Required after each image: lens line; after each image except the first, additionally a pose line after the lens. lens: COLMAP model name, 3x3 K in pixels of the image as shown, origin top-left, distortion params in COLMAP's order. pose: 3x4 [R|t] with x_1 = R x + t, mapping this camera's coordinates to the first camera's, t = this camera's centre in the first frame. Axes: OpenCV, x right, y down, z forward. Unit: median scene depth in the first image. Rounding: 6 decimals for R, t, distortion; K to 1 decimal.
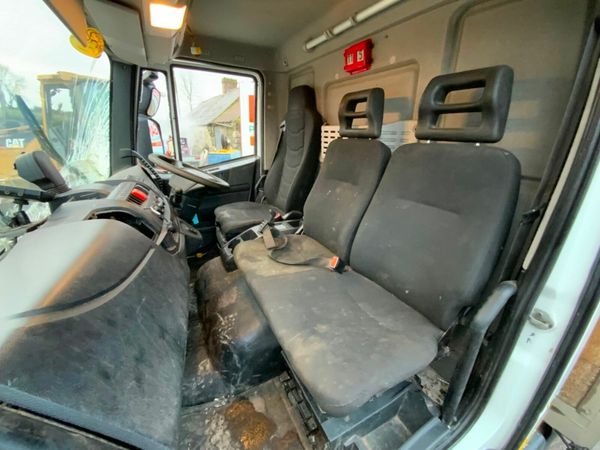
lens RADIAL K [[244.8, 0, 301.0], [0, 244.8, 227.9], [0, 0, 1]] dist [0.004422, -0.005764]
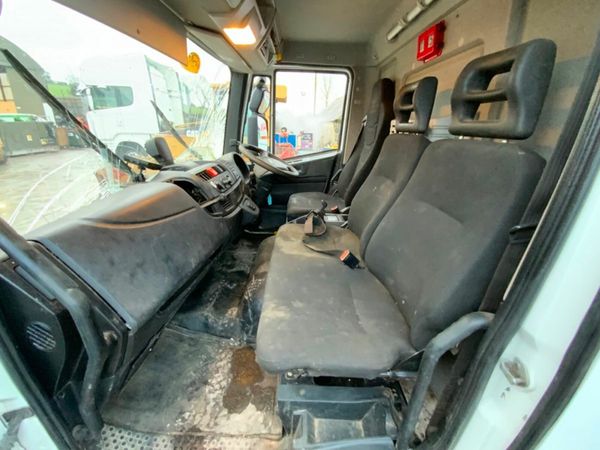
lens RADIAL K [[244.8, 0, 298.2], [0, 244.8, 228.1], [0, 0, 1]] dist [0.004422, -0.005764]
pose [[0.879504, 0.184201, -0.438797, 0.369438], [-0.177695, 0.982476, 0.056266, 0.006550], [0.441471, 0.028486, 0.896823, 0.000954]]
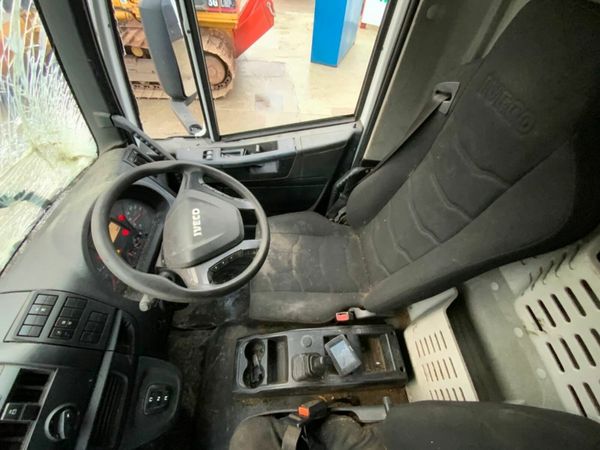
lens RADIAL K [[244.8, 0, 299.6], [0, 244.8, 223.6], [0, 0, 1]] dist [0.004422, -0.005764]
pose [[0.901592, 0.369575, -0.224827, -0.208957], [-0.191400, 0.806889, 0.558834, -0.762328], [0.387942, -0.460808, 0.798221, 0.974256]]
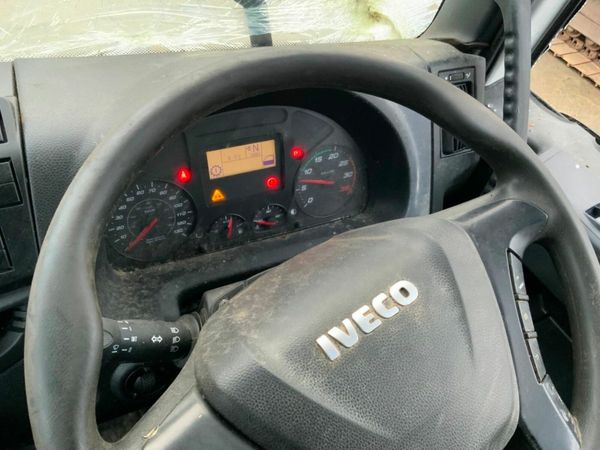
lens RADIAL K [[499.9, 0, 302.4], [0, 499.9, 226.1], [0, 0, 1]] dist [0.079252, -0.137047]
pose [[-0.044979, 0.725370, -0.686888, -0.424313], [-0.478491, 0.587937, 0.652209, -0.576140], [0.876940, 0.358006, 0.320638, 1.232622]]
